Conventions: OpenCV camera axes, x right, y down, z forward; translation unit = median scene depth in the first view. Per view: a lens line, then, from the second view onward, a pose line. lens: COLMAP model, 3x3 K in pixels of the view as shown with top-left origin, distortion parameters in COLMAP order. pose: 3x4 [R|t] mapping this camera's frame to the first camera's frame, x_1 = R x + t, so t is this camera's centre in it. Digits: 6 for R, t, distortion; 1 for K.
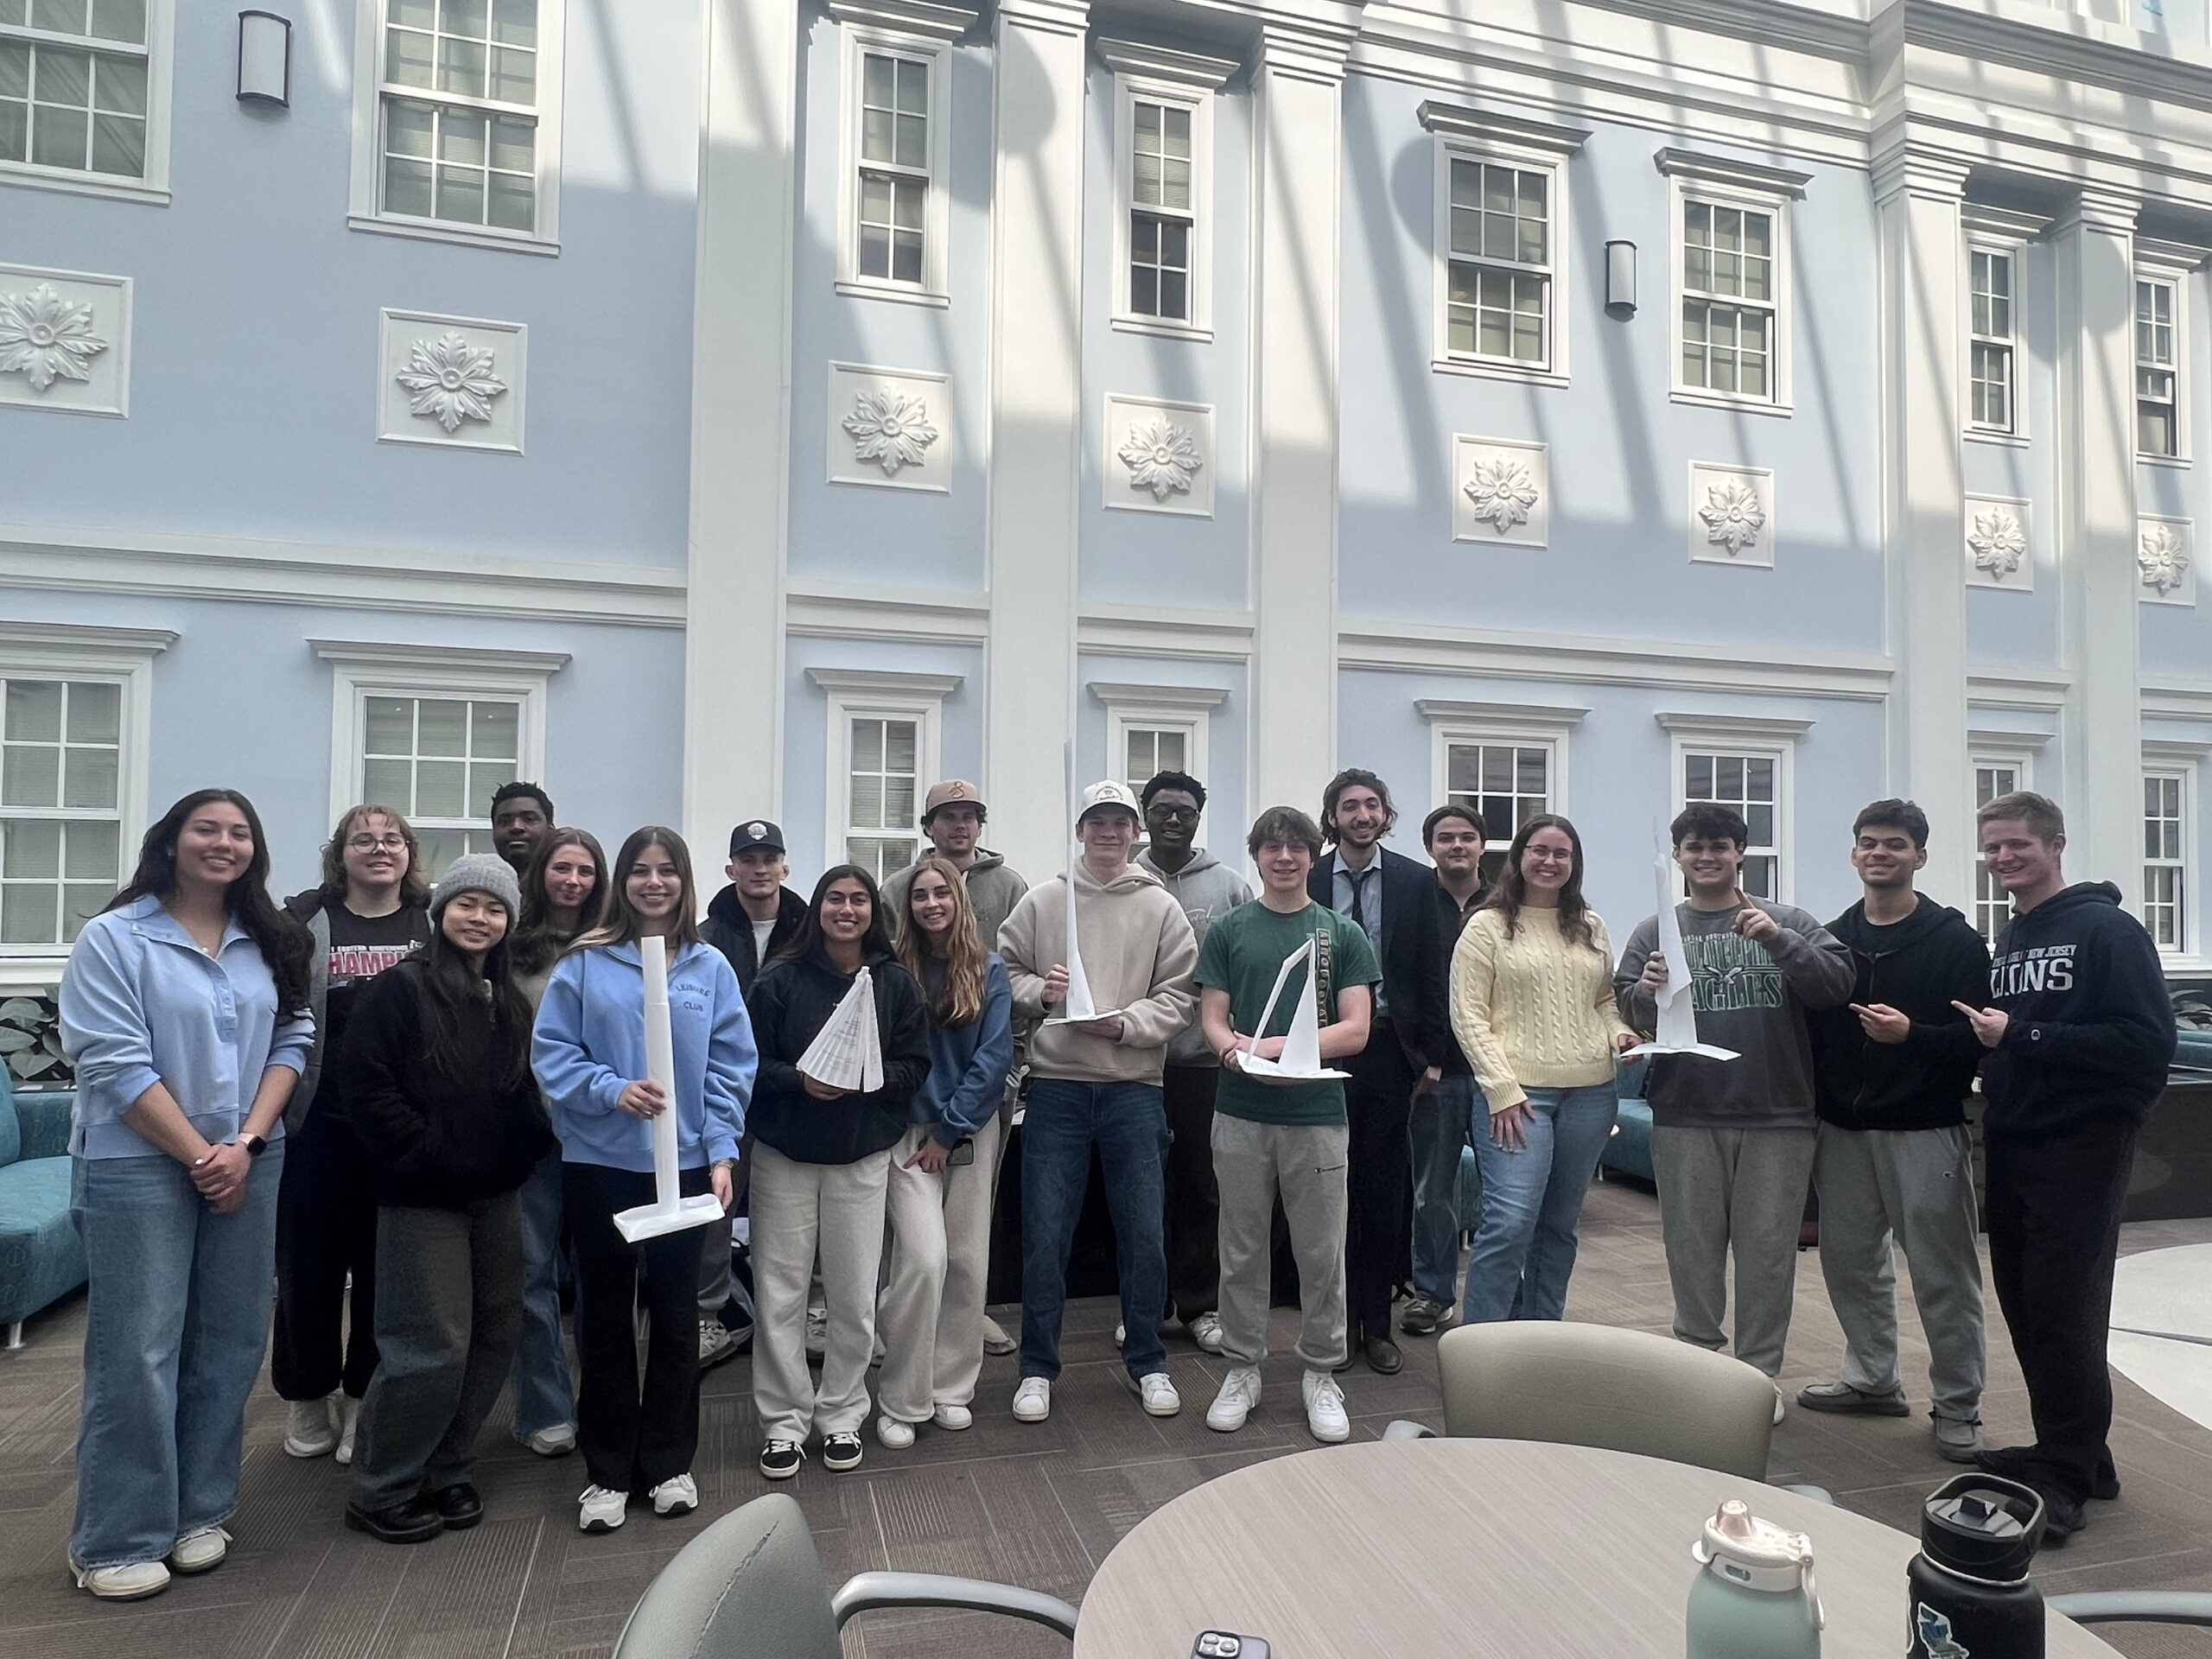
lens RADIAL K [[1280.4, 0, 1094.3], [0, 1280.4, 891.2], [0, 0, 1]] dist [0.008416, -0.002186]
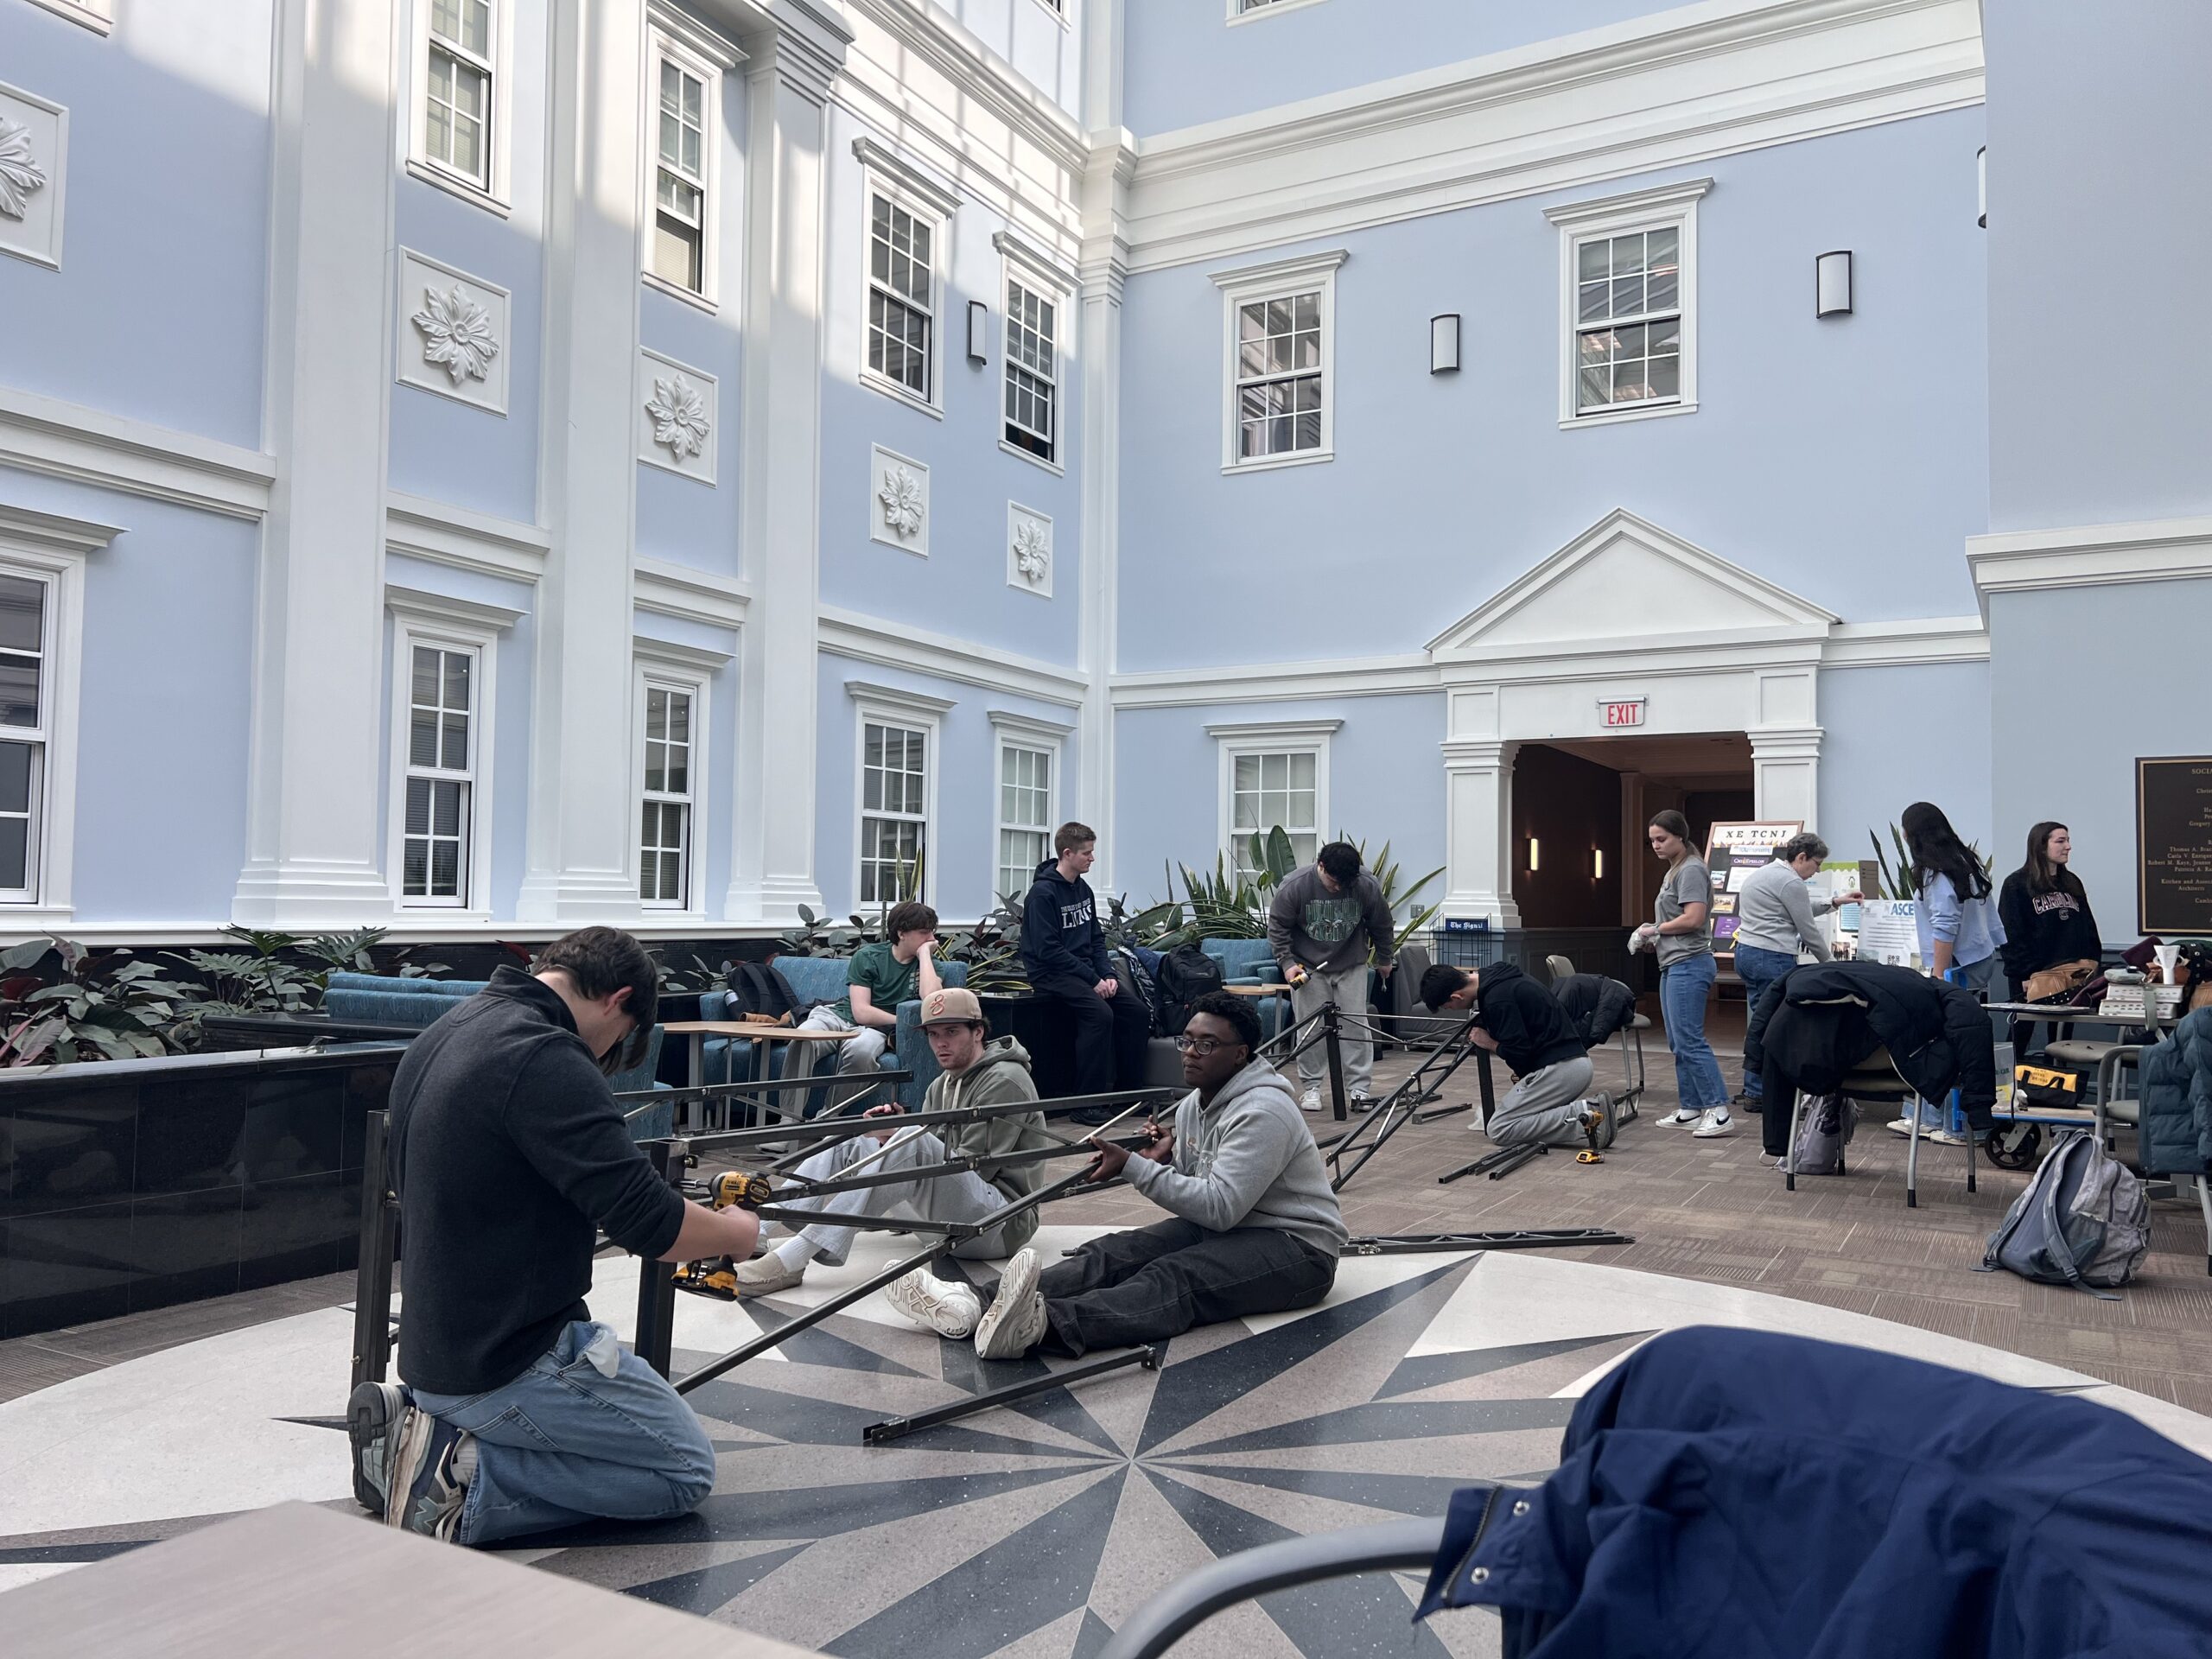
lens RADIAL K [[1674.2, 0, 1106.5], [0, 1674.2, 836.5], [0, 0, 1]] dist [0.000122, -0.010885]
pose [[0.692982, 0.044423, 0.719585, -0.616650], [-0.050520, 0.998638, -0.012997, -0.006641], [-0.719183, -0.027347, 0.694283, -0.166340]]
